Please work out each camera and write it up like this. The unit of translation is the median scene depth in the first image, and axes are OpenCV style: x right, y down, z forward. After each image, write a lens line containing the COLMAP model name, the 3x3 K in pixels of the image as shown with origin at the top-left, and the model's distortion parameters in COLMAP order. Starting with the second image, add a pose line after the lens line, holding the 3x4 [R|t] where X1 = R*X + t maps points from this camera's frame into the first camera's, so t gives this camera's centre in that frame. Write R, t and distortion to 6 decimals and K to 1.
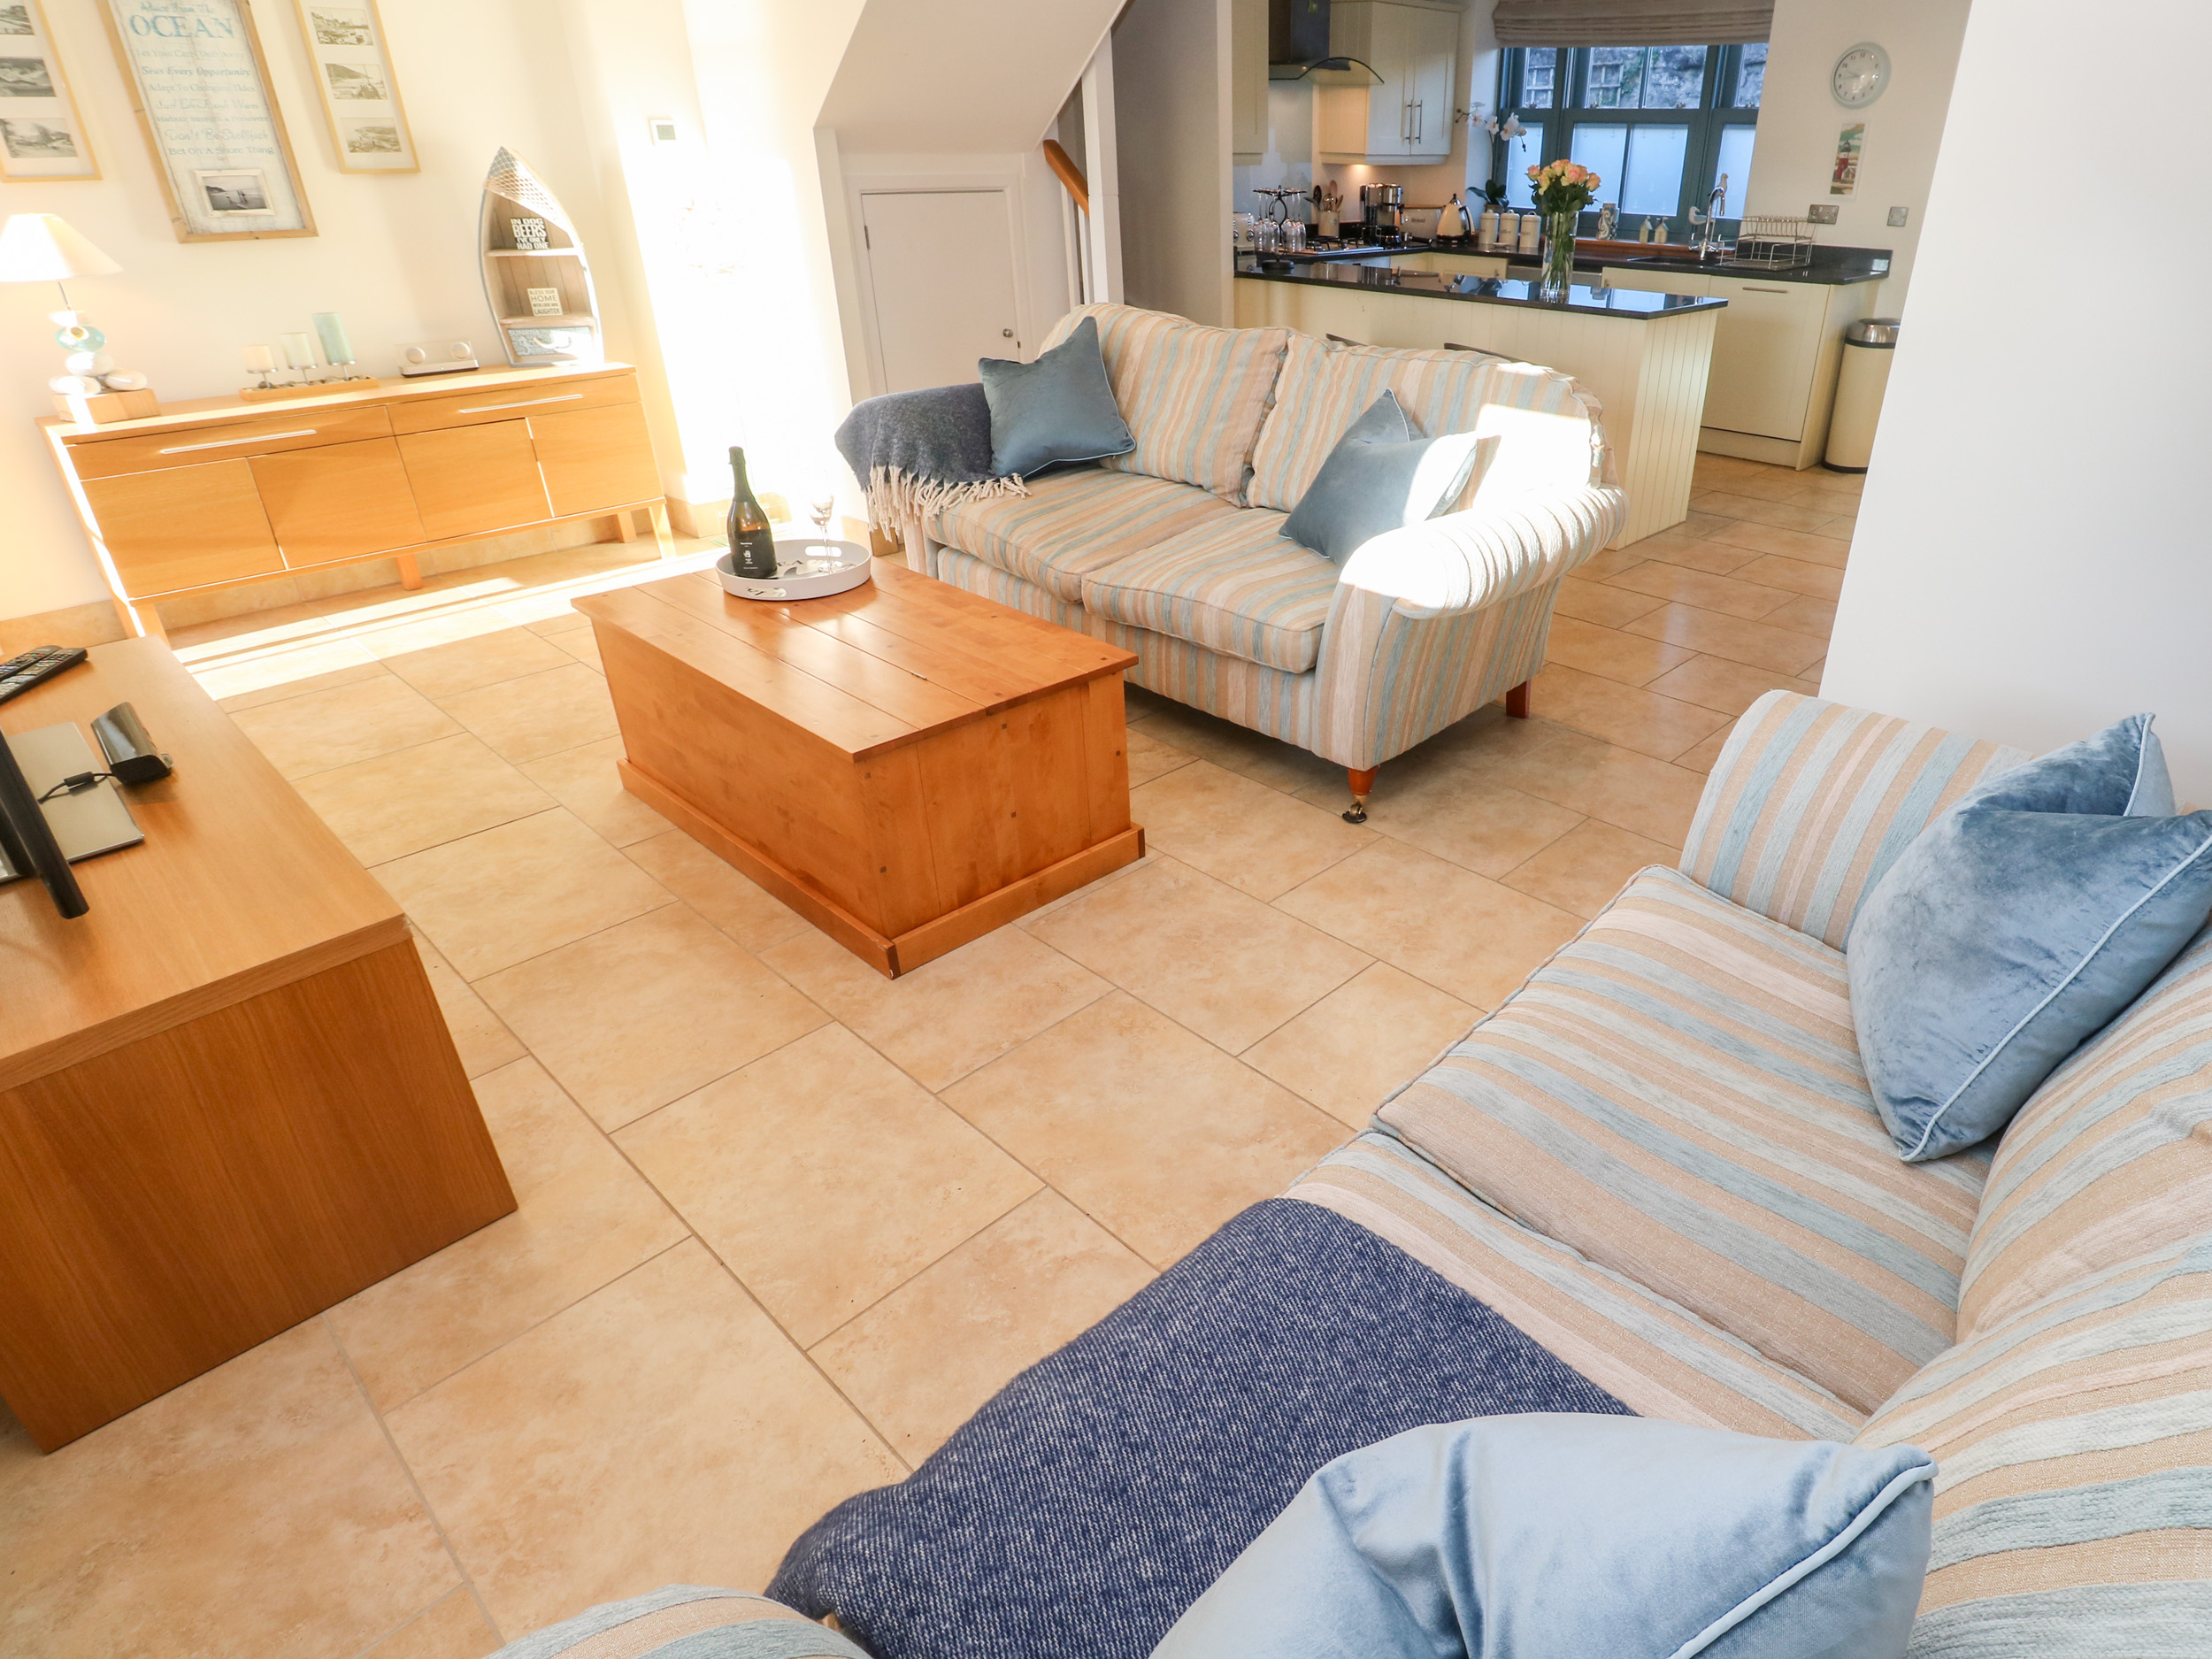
lens RADIAL K [[1253.0, 0, 1272.3], [0, 1253.0, 813.8], [0, 0, 1]] dist [-0.001870, -0.001440]
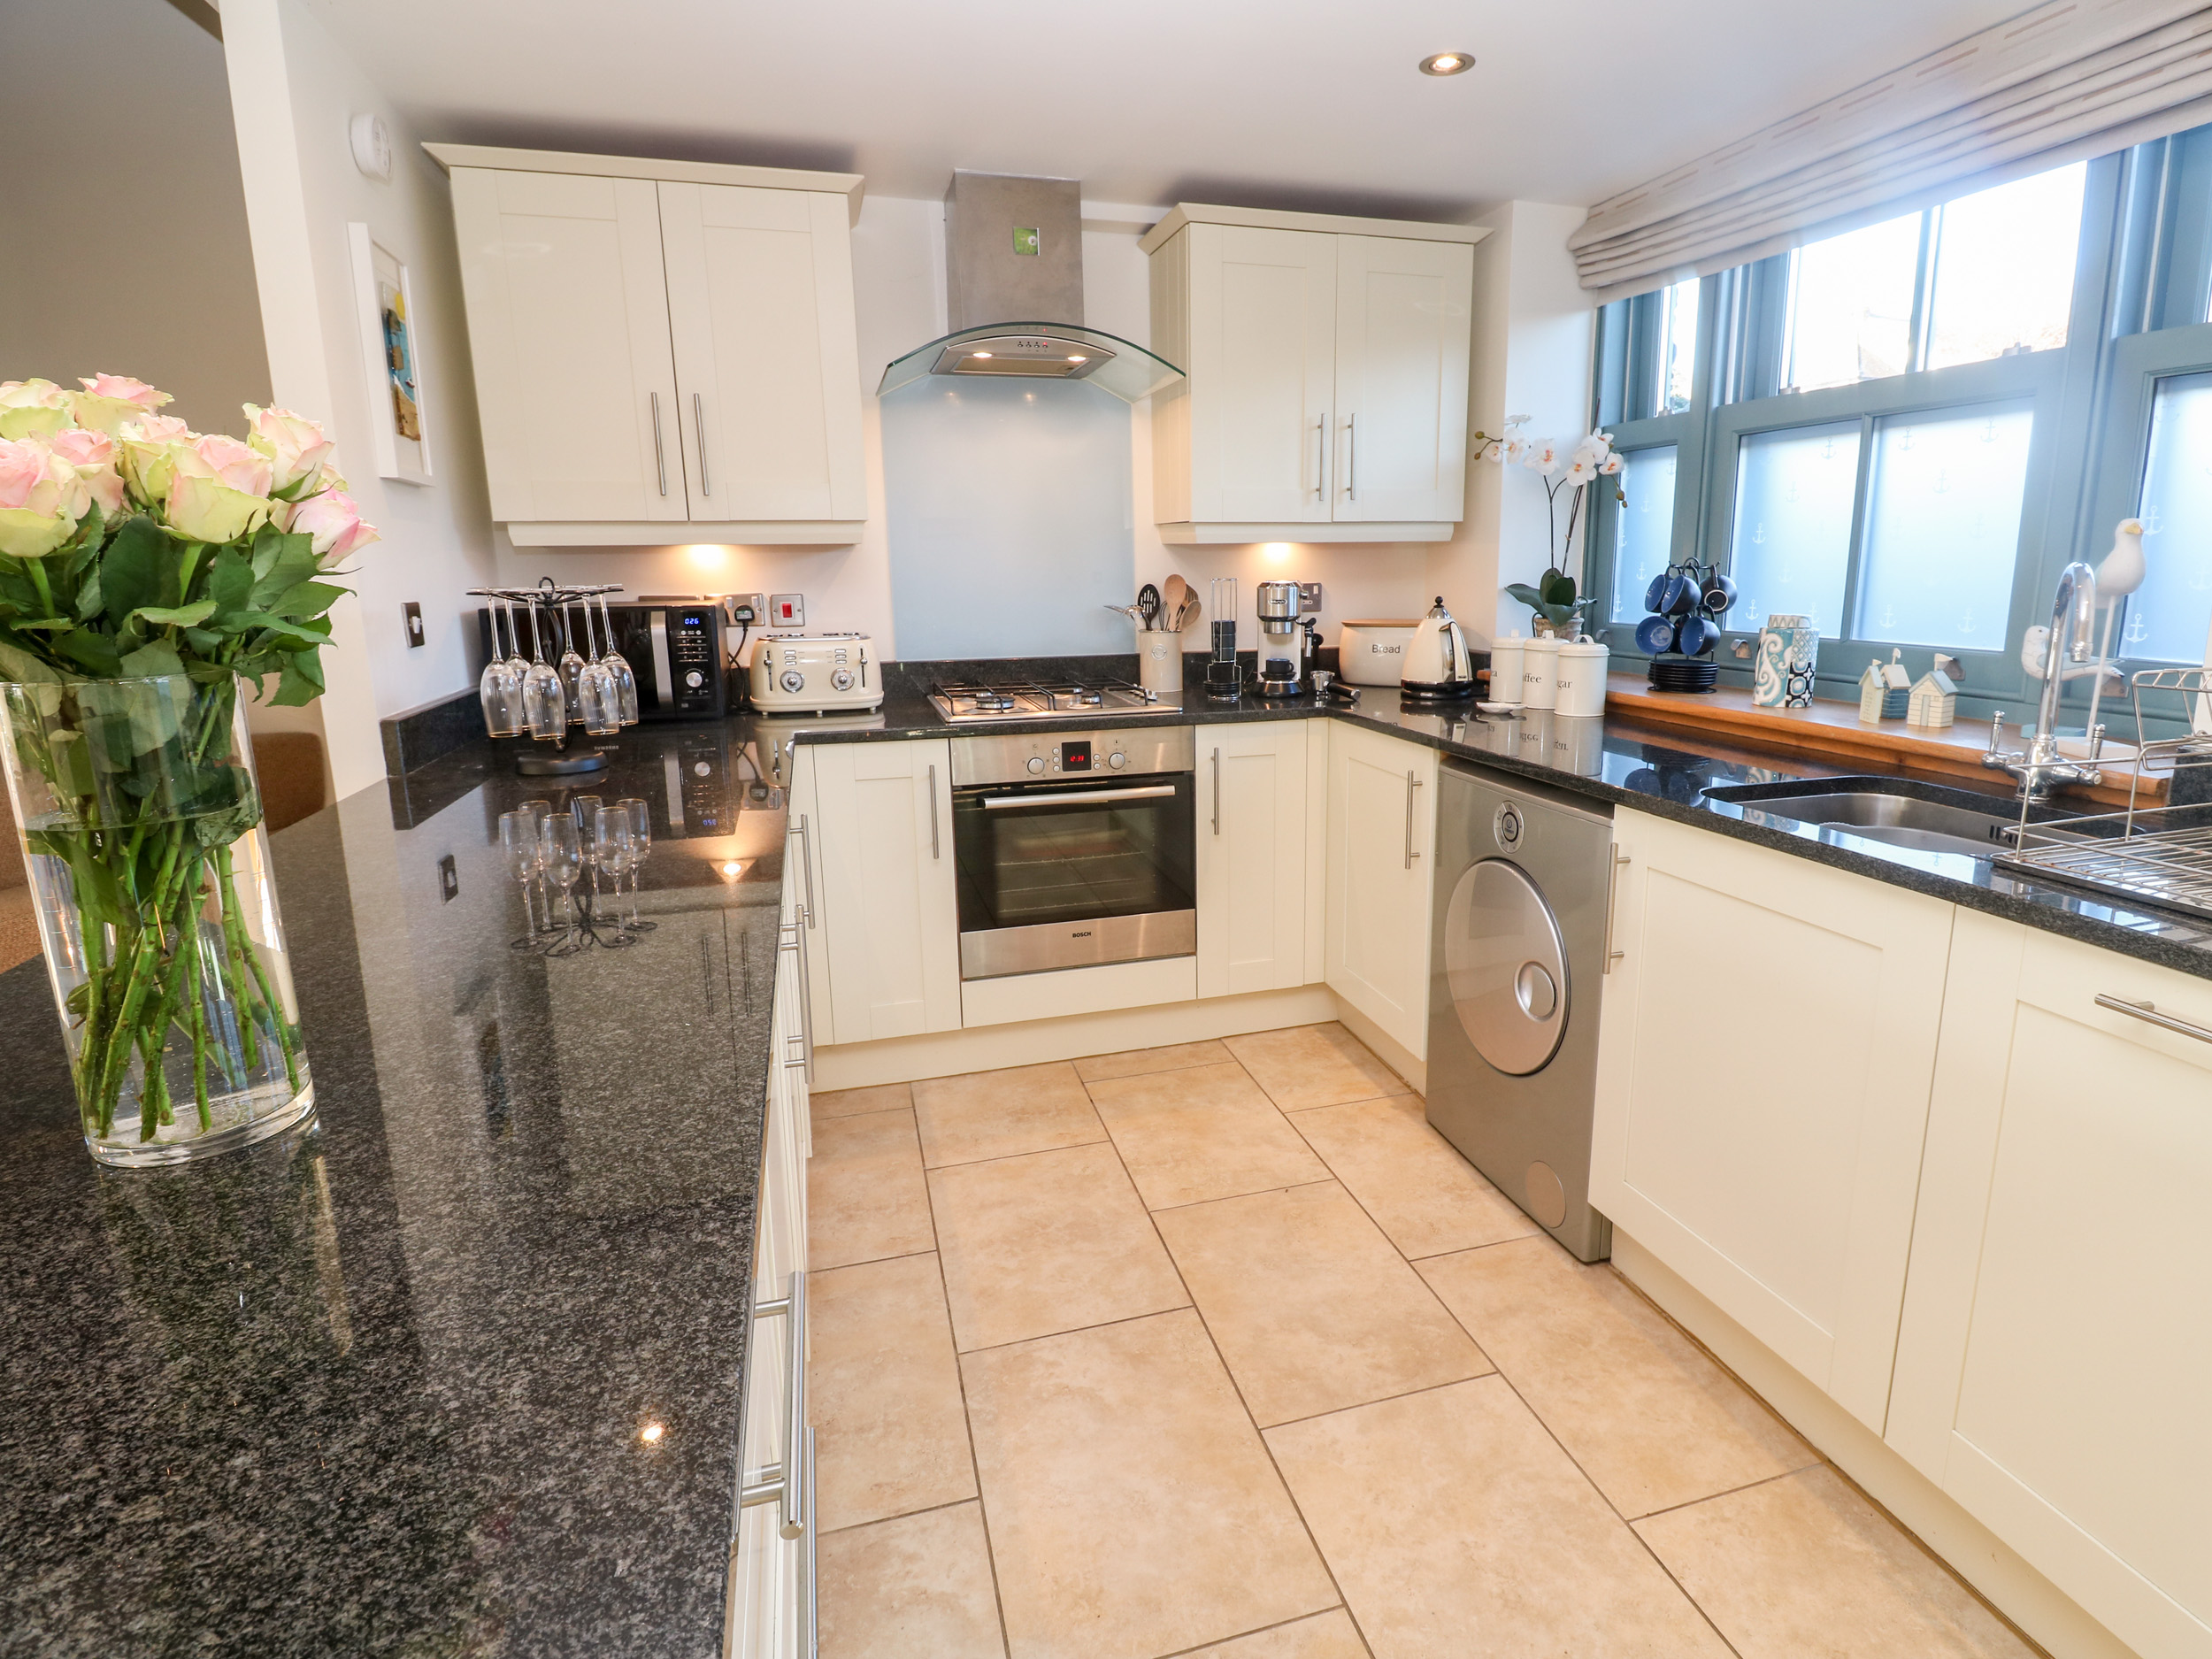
lens RADIAL K [[1160.1, 0, 1192.3], [0, 1160.1, 798.0], [0, 0, 1]] dist [0.010538, -0.018493]
pose [[0.865478, 0.074574, -0.495365, 0.288000], [-0.216710, 0.947276, -0.236018, -0.319053], [0.451646, 0.311619, 0.836008, 0.653097]]
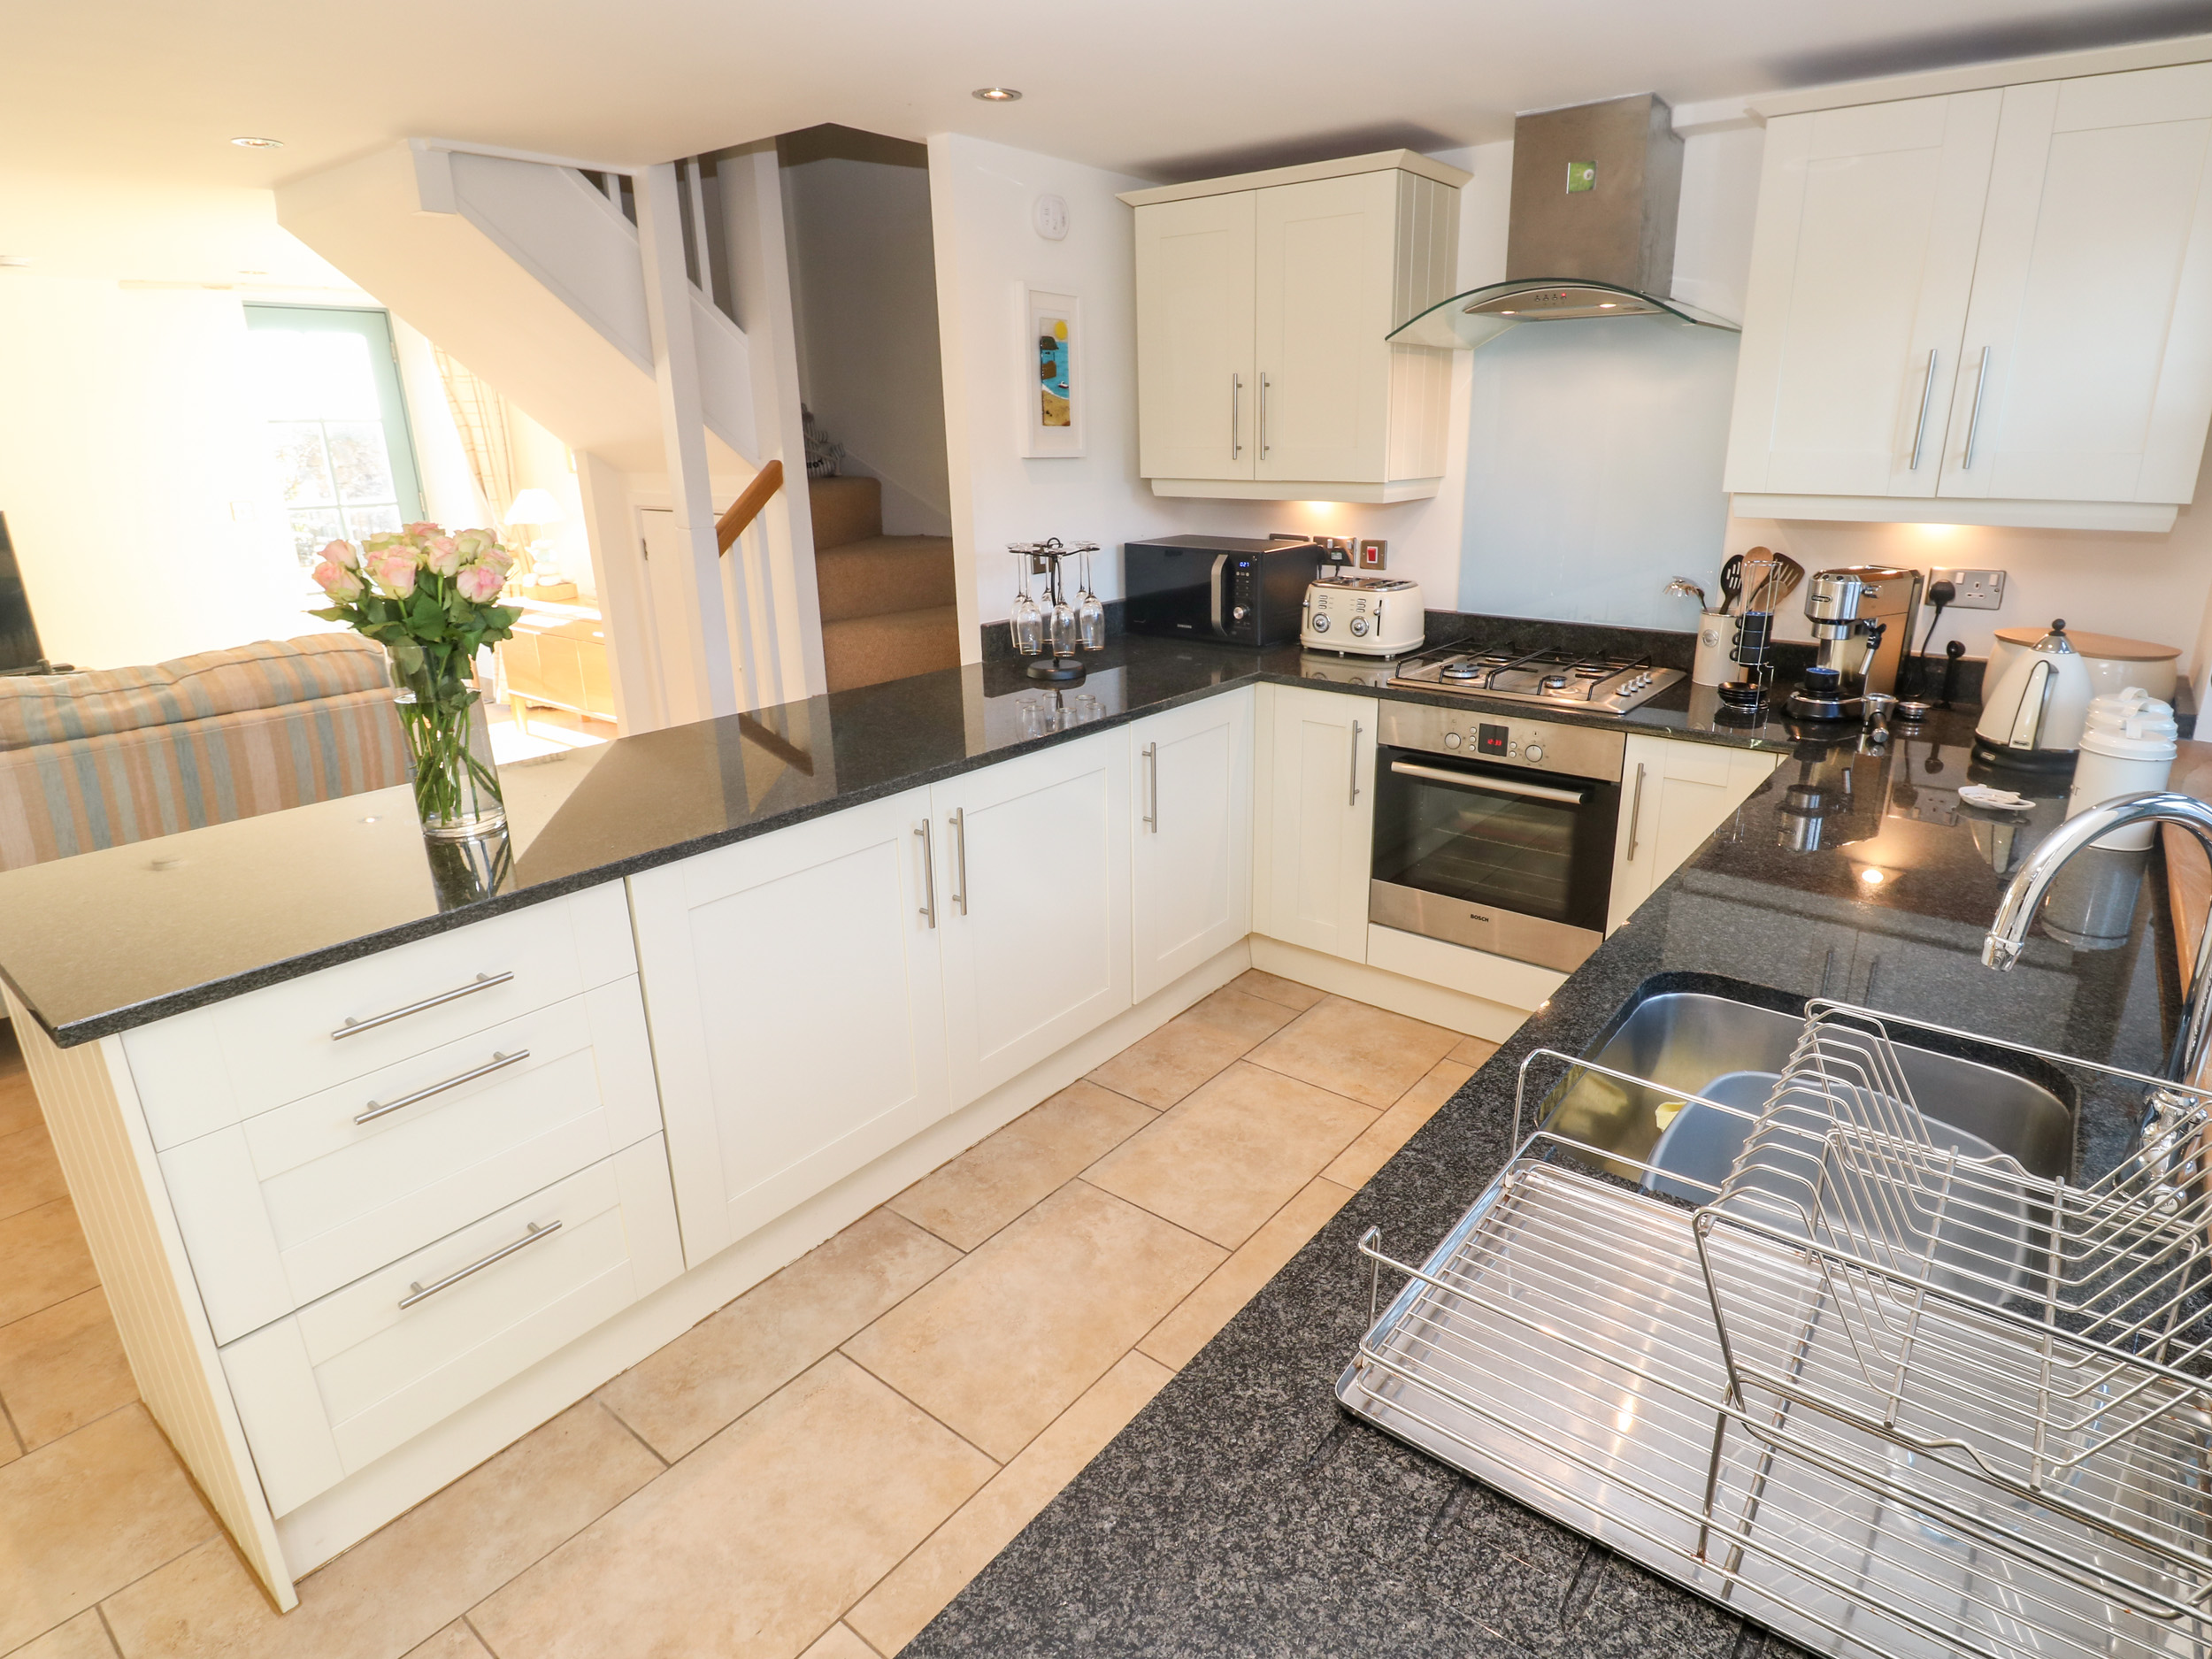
lens RADIAL K [[1200.0, 0, 1190.0], [0, 1200.0, 811.7], [0, 0, 1]] dist [-0.001437, -0.015142]
pose [[0.091312, 0.287613, -0.953384, 0.427091], [-0.466160, 0.858354, 0.214297, -0.432012], [0.879976, 0.424861, 0.212452, 0.795962]]
